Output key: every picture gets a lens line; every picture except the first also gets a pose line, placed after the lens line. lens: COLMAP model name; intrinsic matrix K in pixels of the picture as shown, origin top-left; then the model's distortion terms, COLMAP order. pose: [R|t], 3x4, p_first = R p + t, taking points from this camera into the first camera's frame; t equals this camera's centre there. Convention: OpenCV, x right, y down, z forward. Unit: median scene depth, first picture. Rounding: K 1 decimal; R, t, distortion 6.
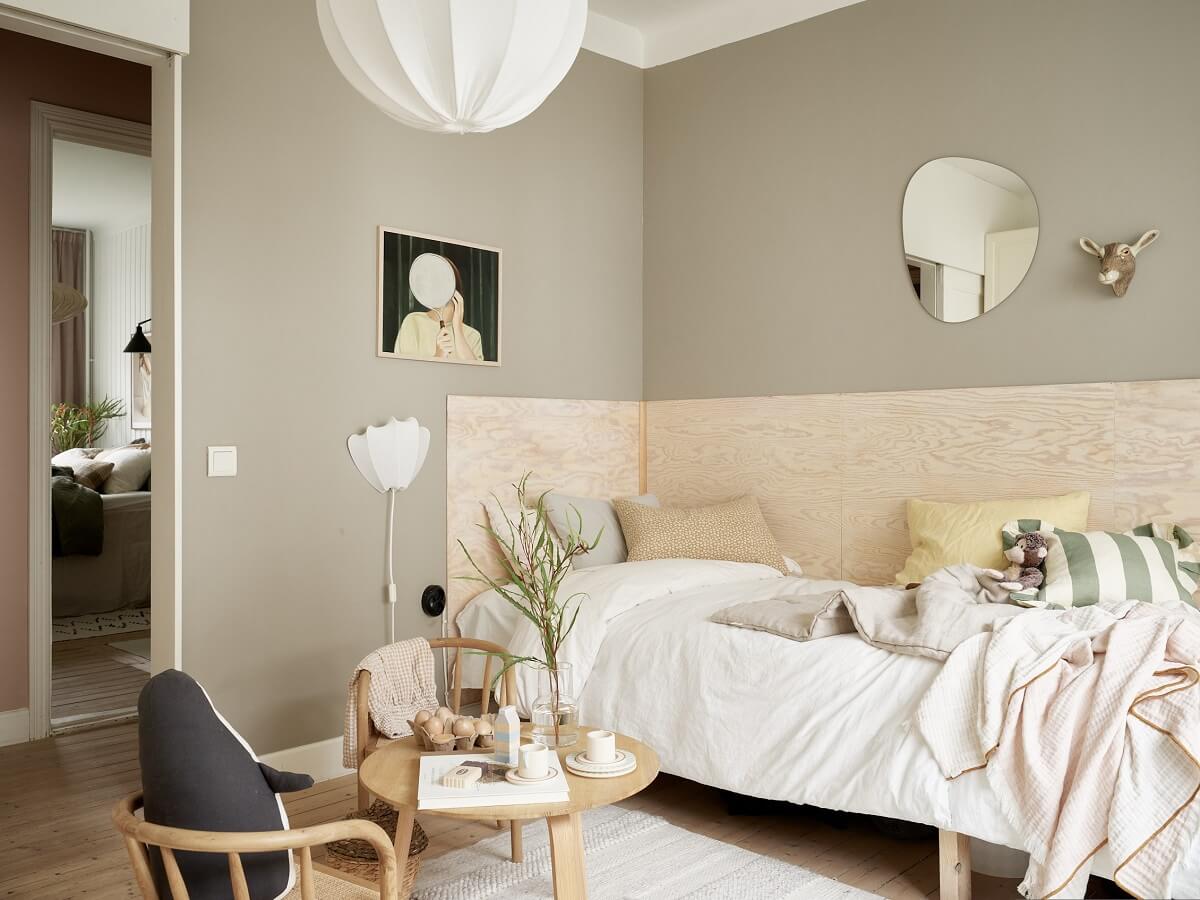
lens RADIAL K [[1044.3, 0, 600.0], [0, 1044.3, 450.0], [0, 0, 1]] dist [0.009811, -0.019543]
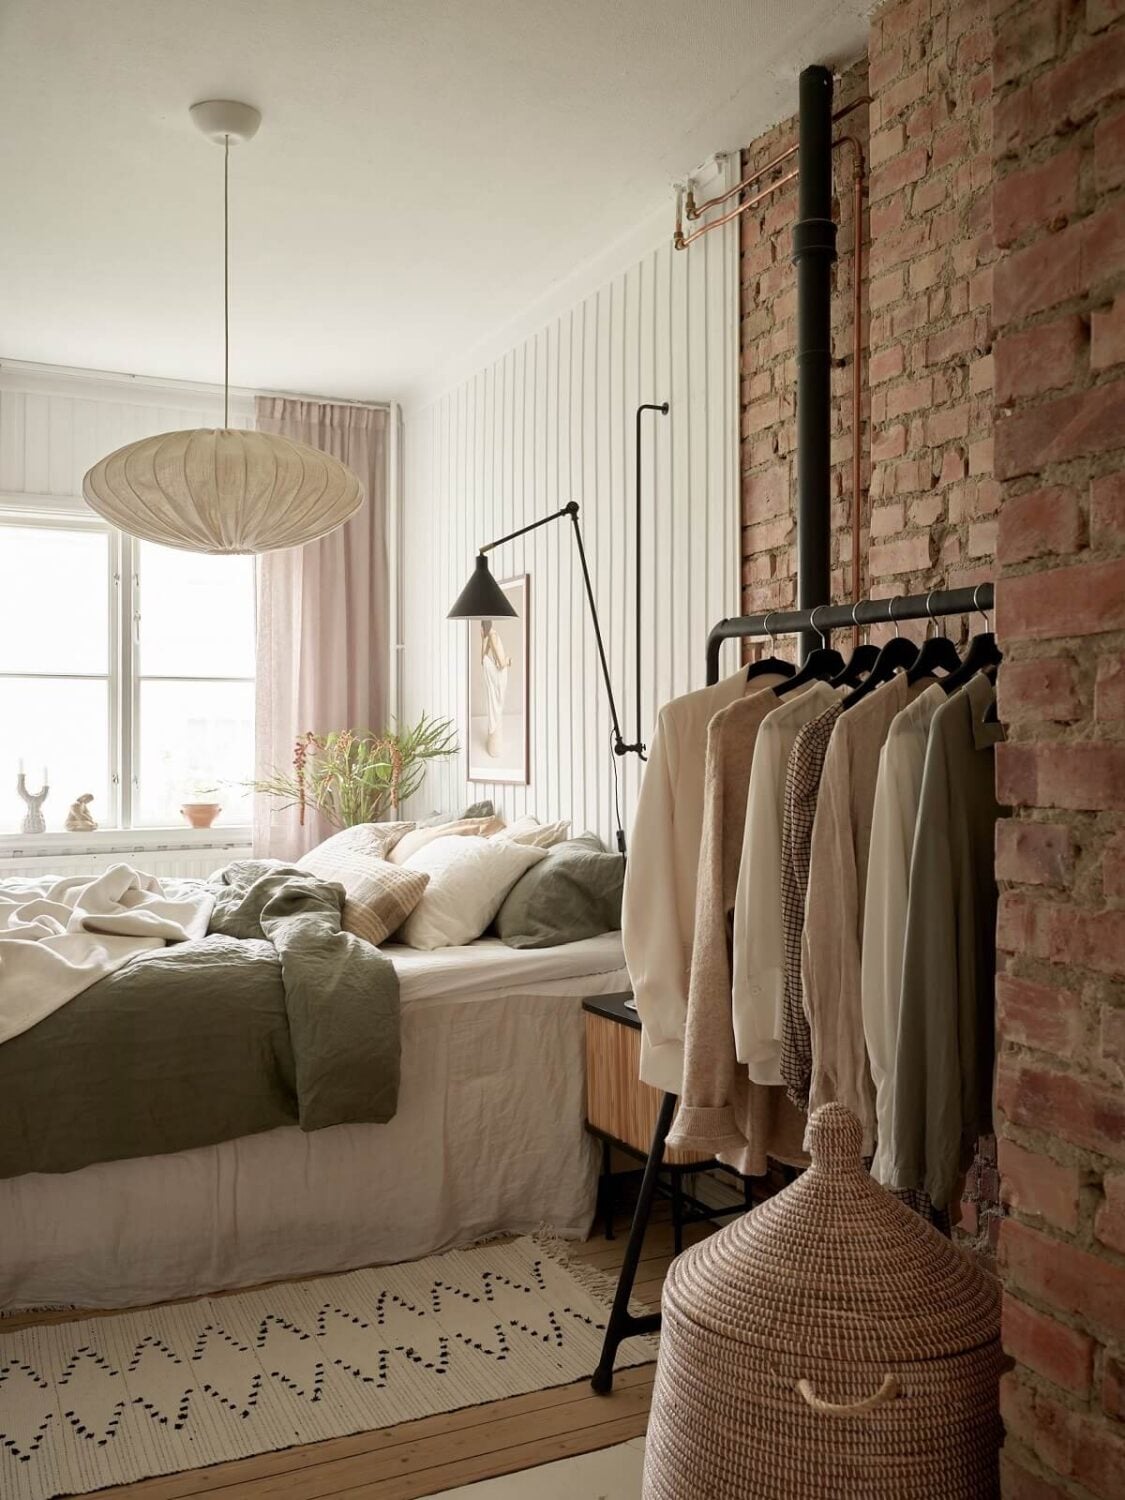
lens RADIAL K [[1305.3, 0, 562.5], [0, 1305.3, 750.0], [0, 0, 1]] dist [0.009811, -0.019543]
pose [[0.938430, -0.004385, -0.345441, -0.221228], [0.000474, 0.999935, -0.011406, -0.031909], [0.345468, 0.010540, 0.938371, 0.500716]]
